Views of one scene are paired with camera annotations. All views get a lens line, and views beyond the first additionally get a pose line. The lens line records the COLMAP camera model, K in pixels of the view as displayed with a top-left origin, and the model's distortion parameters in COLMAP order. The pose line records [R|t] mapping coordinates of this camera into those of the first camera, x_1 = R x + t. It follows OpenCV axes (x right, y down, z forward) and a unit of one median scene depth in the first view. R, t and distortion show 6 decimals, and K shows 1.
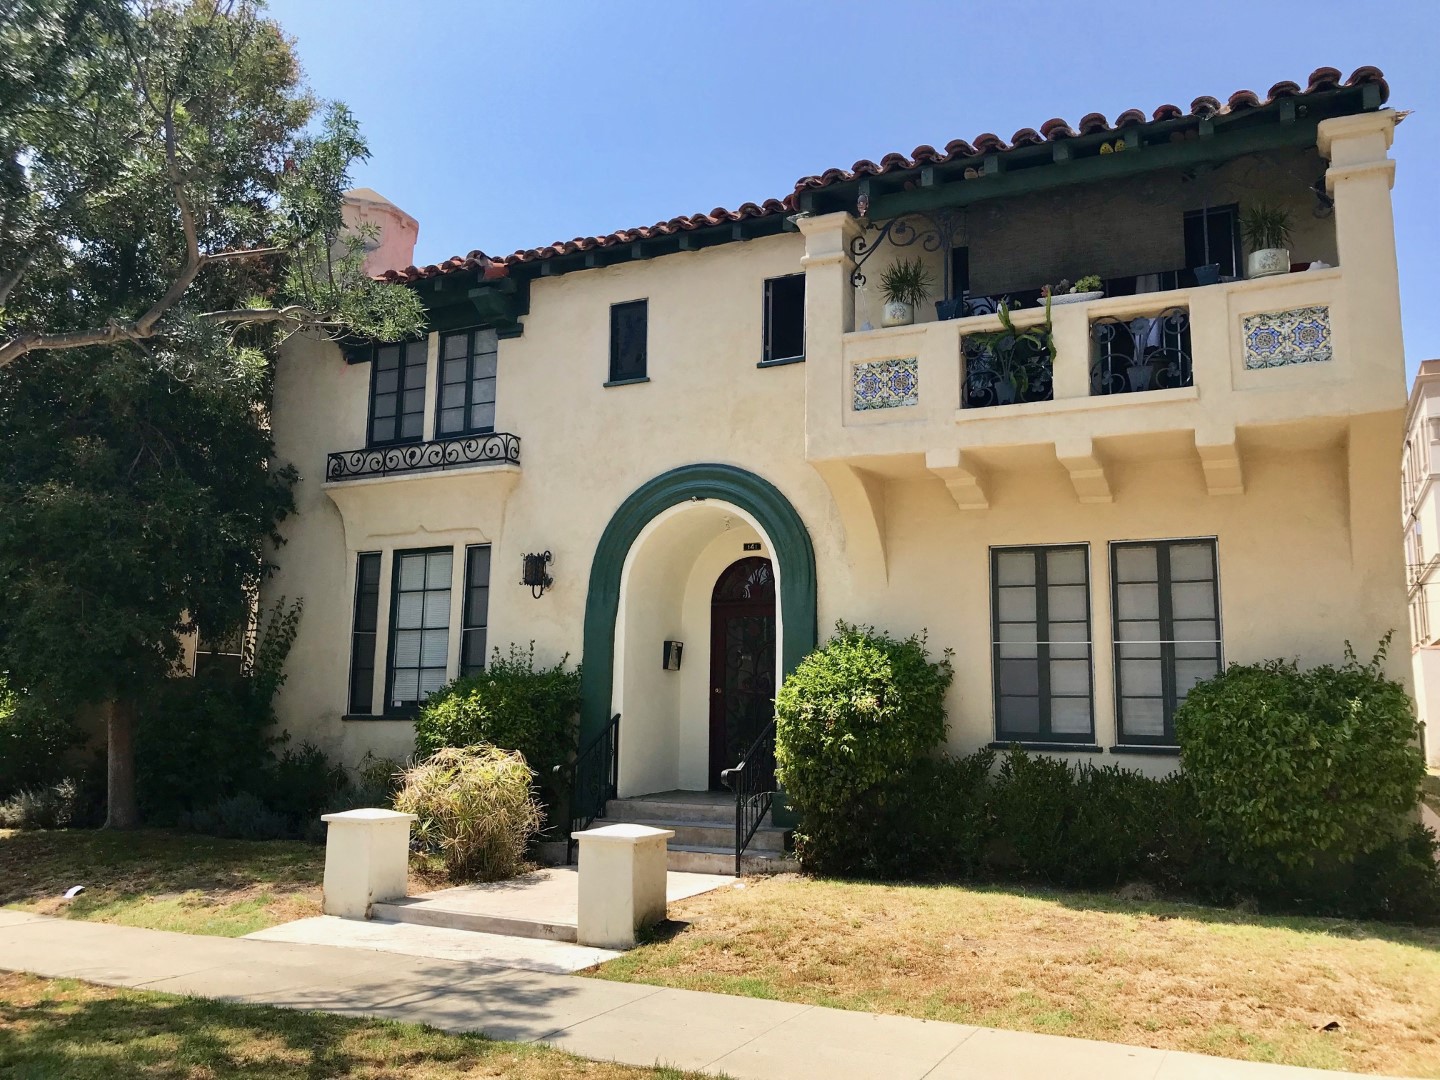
lens RADIAL K [[1179.4, 0, 719.6], [0, 1179.4, 538.9], [0, 0, 1]] dist [0.034014, -0.033800]
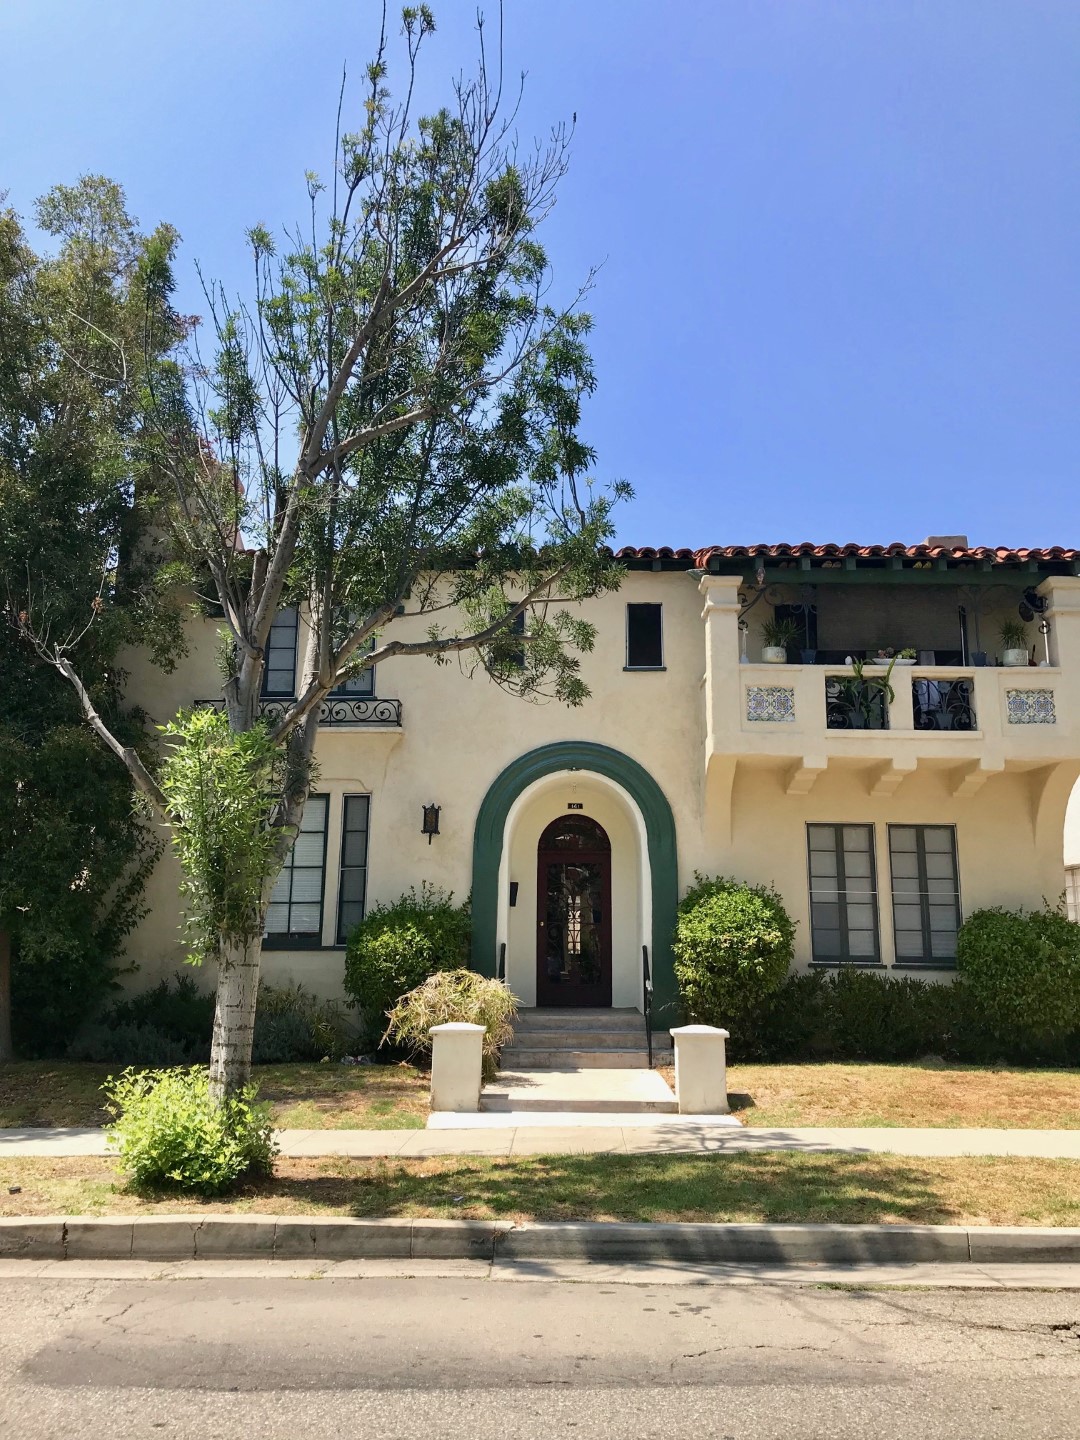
lens RADIAL K [[1179.4, 0, 568.0], [0, 1179.4, 701.3], [0, 0, 1]] dist [0.034014, -0.033800]
pose [[0.898104, 0.083094, 0.431863, -0.675278], [-0.060518, 0.995997, -0.065784, -0.027914], [-0.435600, 0.032945, 0.899537, -0.150738]]
